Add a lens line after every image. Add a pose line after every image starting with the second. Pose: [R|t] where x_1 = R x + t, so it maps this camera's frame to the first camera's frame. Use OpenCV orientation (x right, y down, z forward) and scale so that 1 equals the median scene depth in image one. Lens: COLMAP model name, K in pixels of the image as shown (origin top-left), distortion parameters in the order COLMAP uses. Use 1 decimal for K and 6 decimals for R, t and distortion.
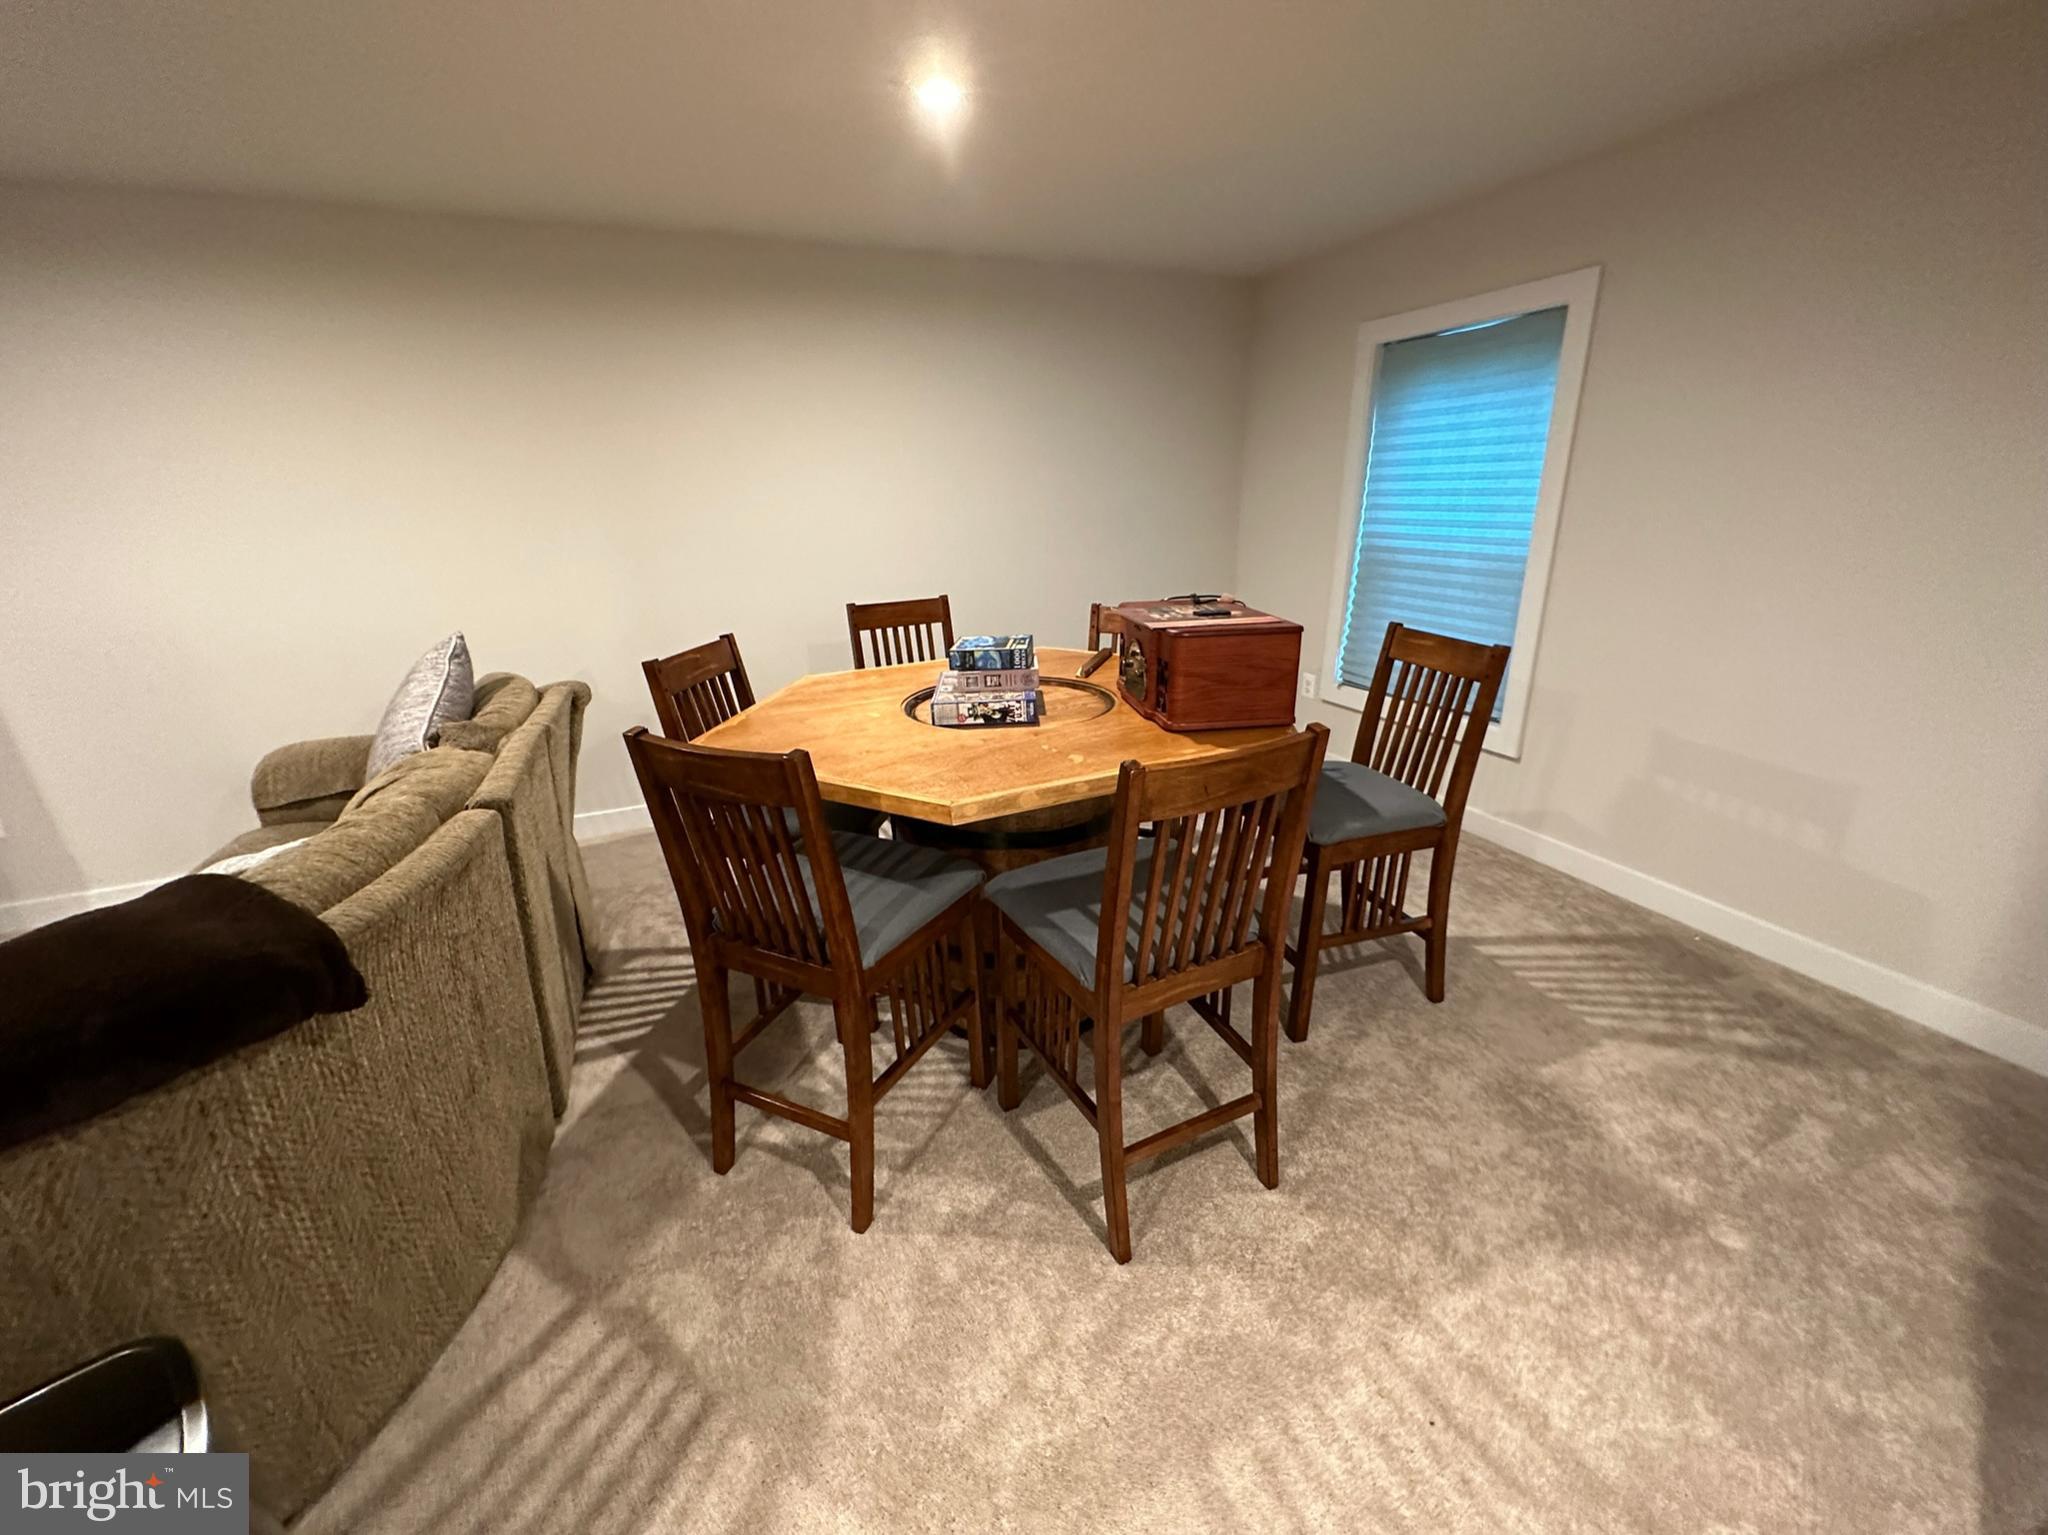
lens RADIAL K [[815.9, 0, 1020.5], [0, 815.9, 775.1], [0, 0, 1]] dist [0.000609, -0.000225]
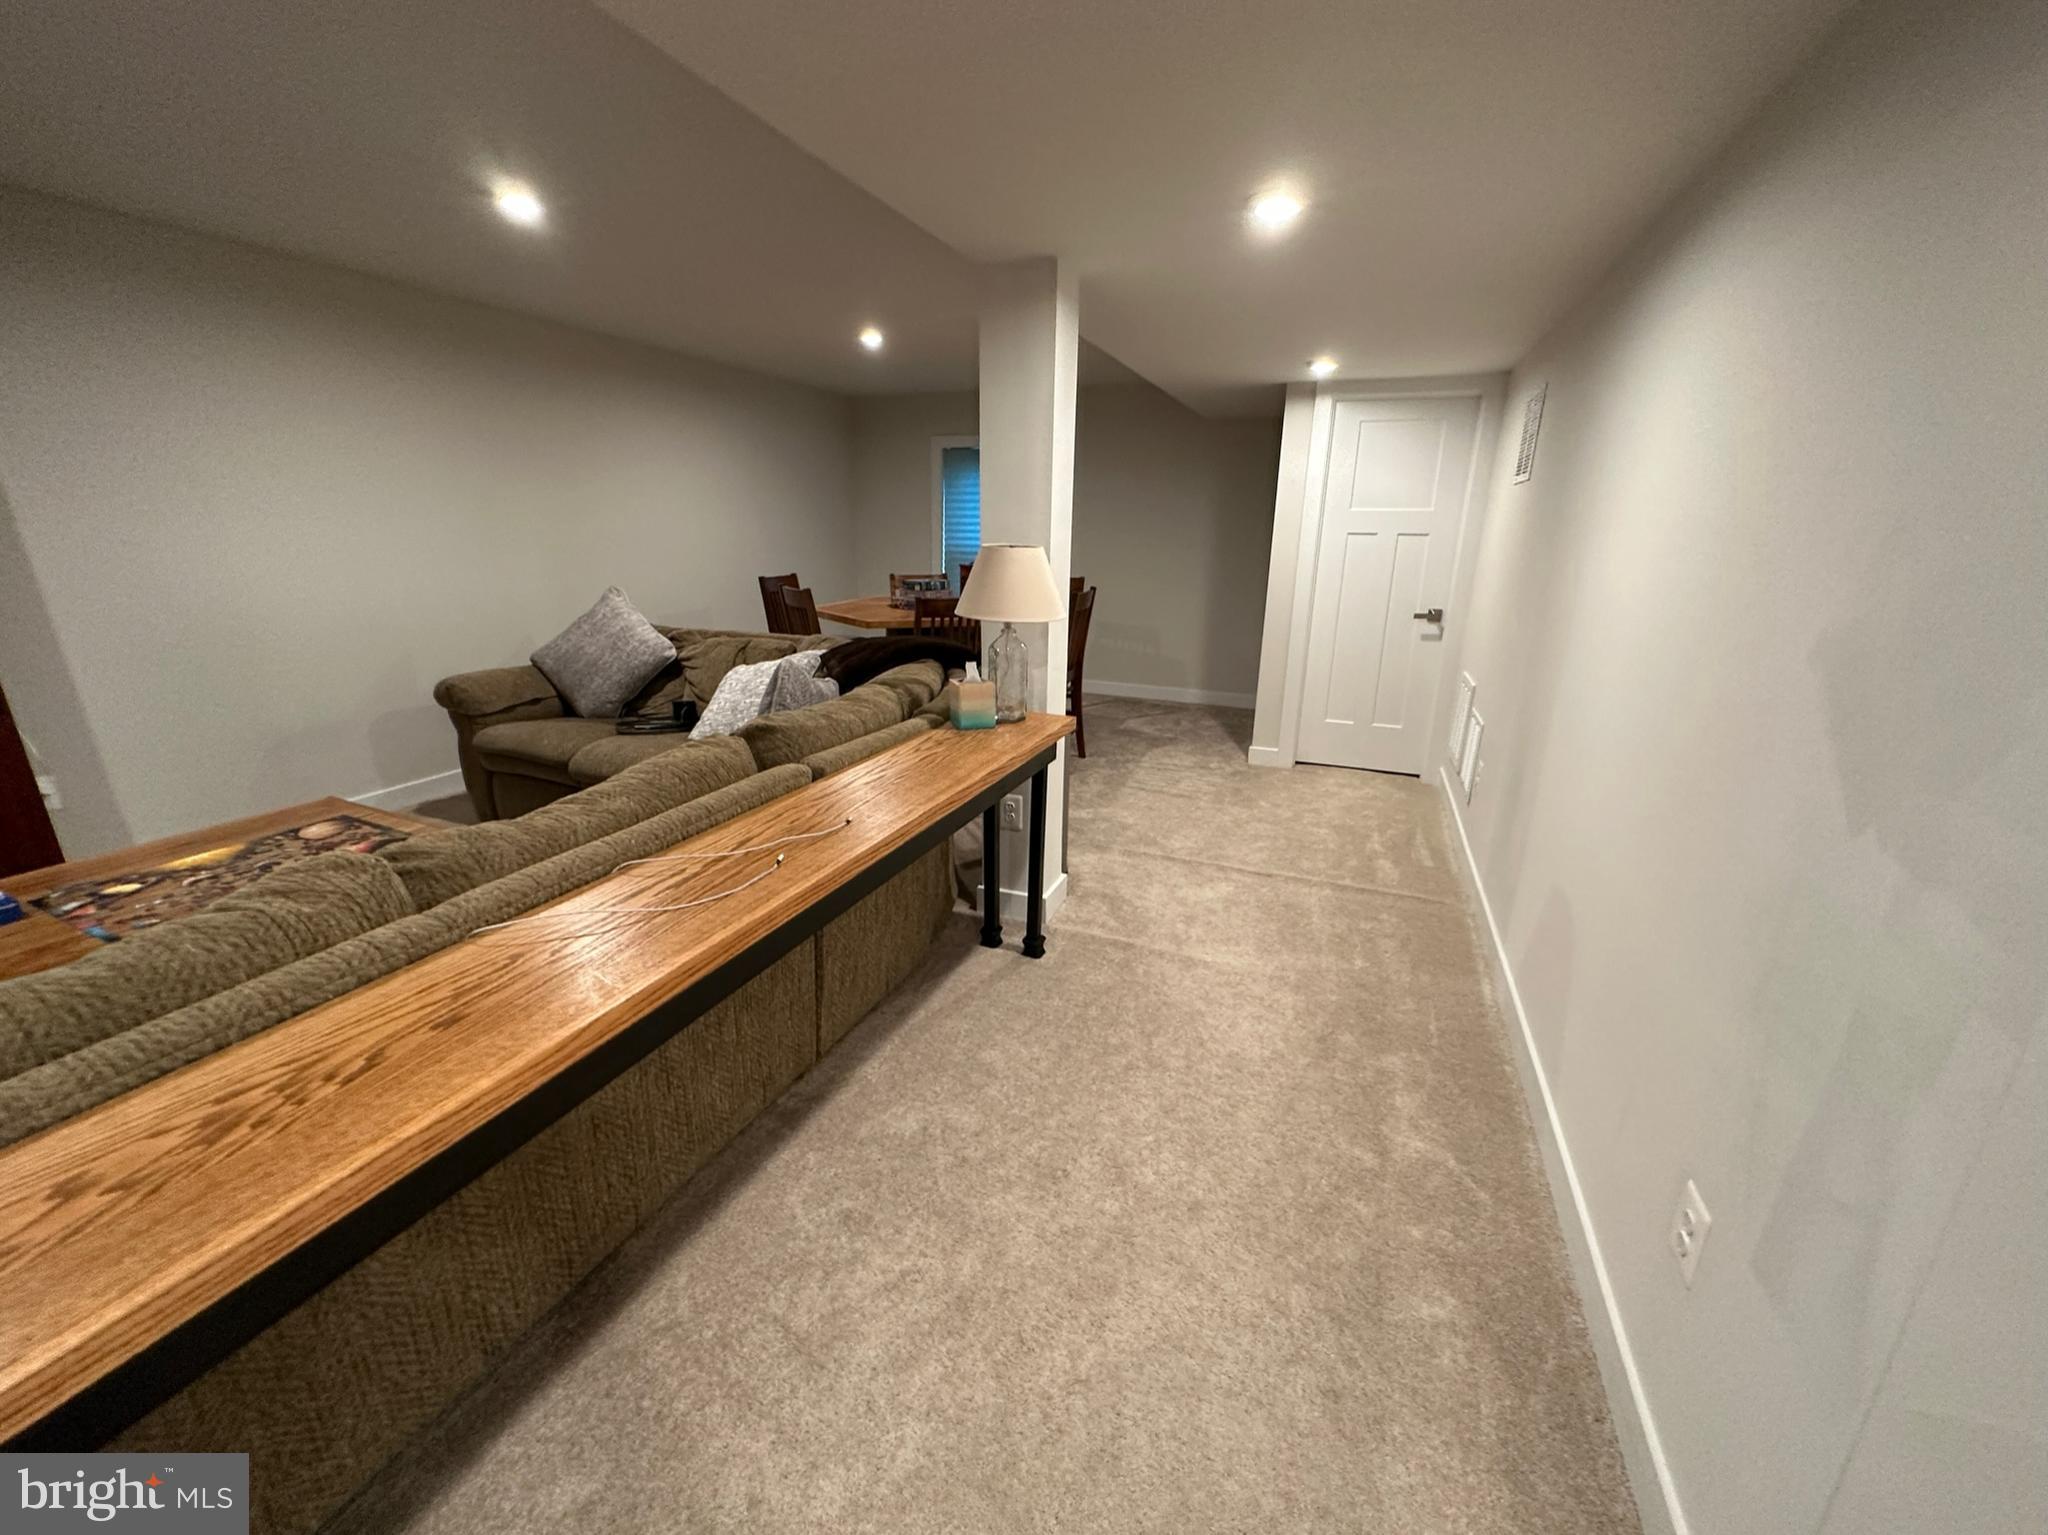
lens RADIAL K [[815.9, 0, 1026.1], [0, 815.9, 774.0], [0, 0, 1]] dist [0.000609, -0.000225]
pose [[0.702623, -0.177550, 0.689055, -1.950090], [0.210807, 0.976837, 0.036746, 0.443974], [-0.679619, 0.119439, 0.723776, -0.990768]]
